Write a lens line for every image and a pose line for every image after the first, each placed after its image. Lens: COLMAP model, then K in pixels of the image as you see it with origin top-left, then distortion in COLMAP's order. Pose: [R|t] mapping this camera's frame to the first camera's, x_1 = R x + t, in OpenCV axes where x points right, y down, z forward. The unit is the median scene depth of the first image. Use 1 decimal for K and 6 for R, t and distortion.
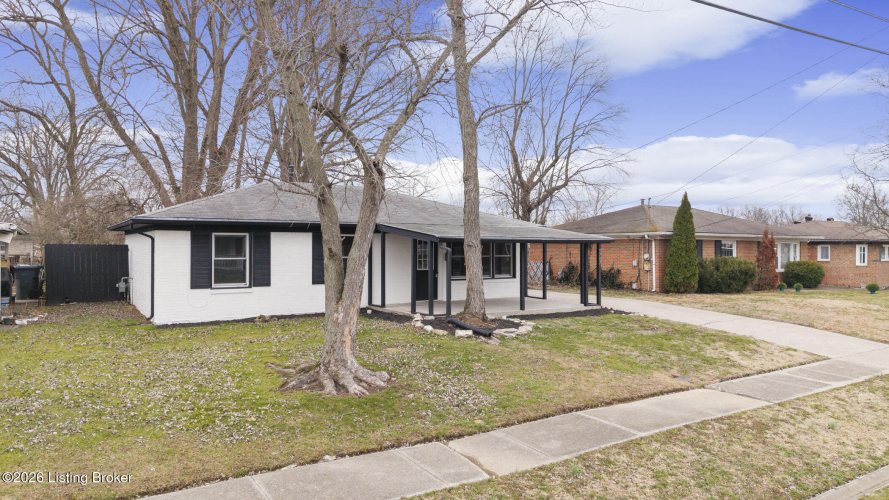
lens RADIAL K [[599.0, 0, 444.5], [0, 599.0, 250.0], [0, 0, 1]] dist [0.052786, -0.075761]
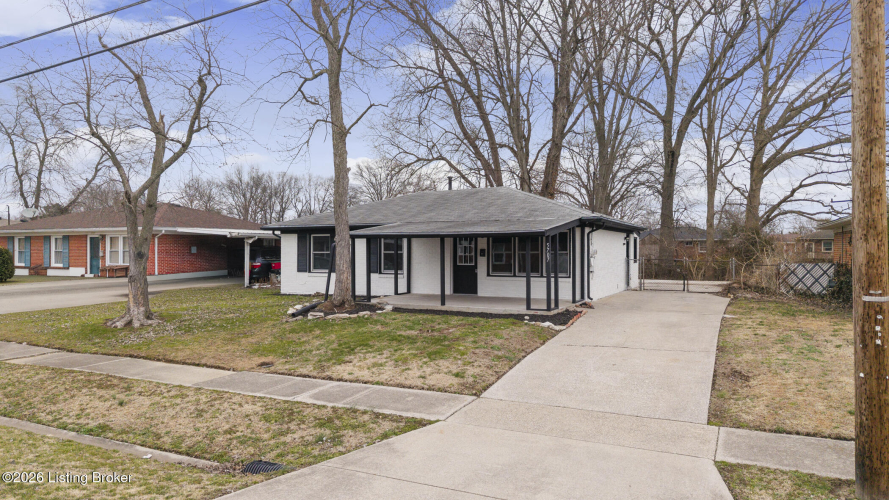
lens RADIAL K [[599.0, 0, 444.5], [0, 599.0, 250.0], [0, 0, 1]] dist [0.052786, -0.075761]
pose [[0.509088, -0.001642, -0.860713, 0.855918], [-0.001458, 0.999995, -0.002770, 0.010215], [0.860713, 0.002665, 0.509083, 0.434181]]
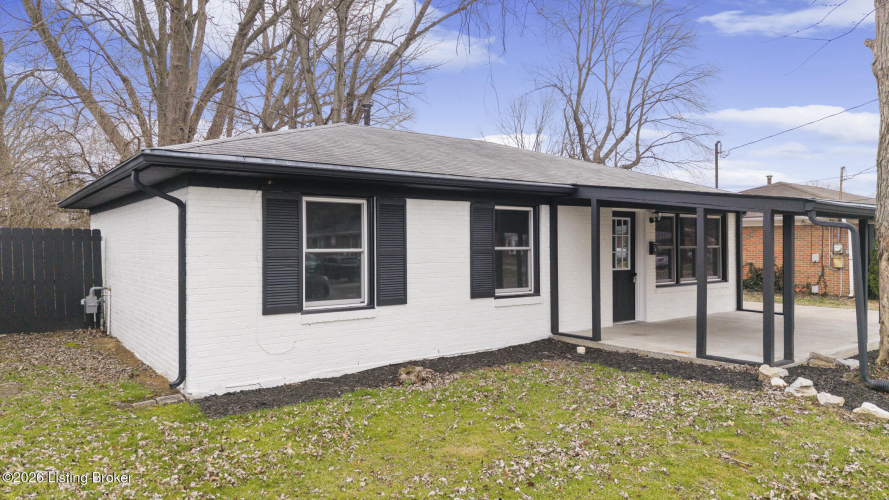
lens RADIAL K [[599.0, 0, 444.5], [0, 599.0, 250.0], [0, 0, 1]] dist [0.052786, -0.075761]
pose [[0.996847, -0.004858, 0.079205, -0.253685], [0.004577, 0.999983, 0.003732, 0.010651], [-0.079222, -0.003357, 0.996851, 0.420659]]
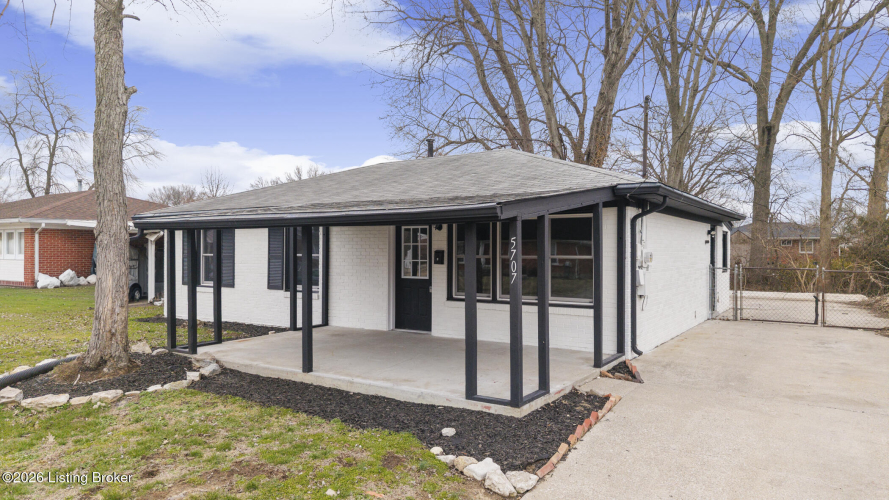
lens RADIAL K [[598.5, 0, 454.5], [0, 598.5, 251.2], [0, 0, 1]] dist [0.028057, -0.002551]
pose [[0.417801, 0.000256, -0.908538, 0.520797], [-0.002769, 0.999996, -0.000992, 0.006919], [0.908534, 0.002930, 0.417800, 0.791877]]
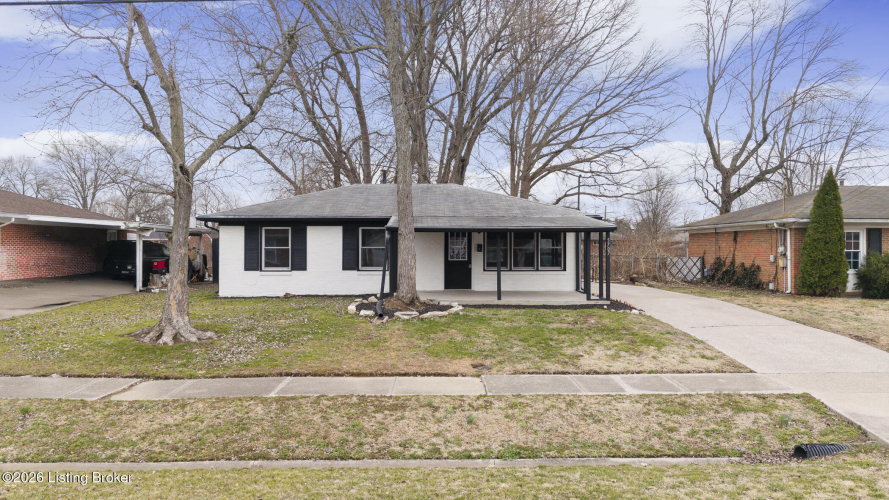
lens RADIAL K [[599.0, 0, 444.5], [0, 599.0, 250.0], [0, 0, 1]] dist [0.052786, -0.075761]
pose [[0.853269, 0.000084, -0.521471, 0.495401], [-0.001284, 0.999997, -0.001940, 0.017479], [0.521470, 0.002325, 0.853267, 0.094389]]
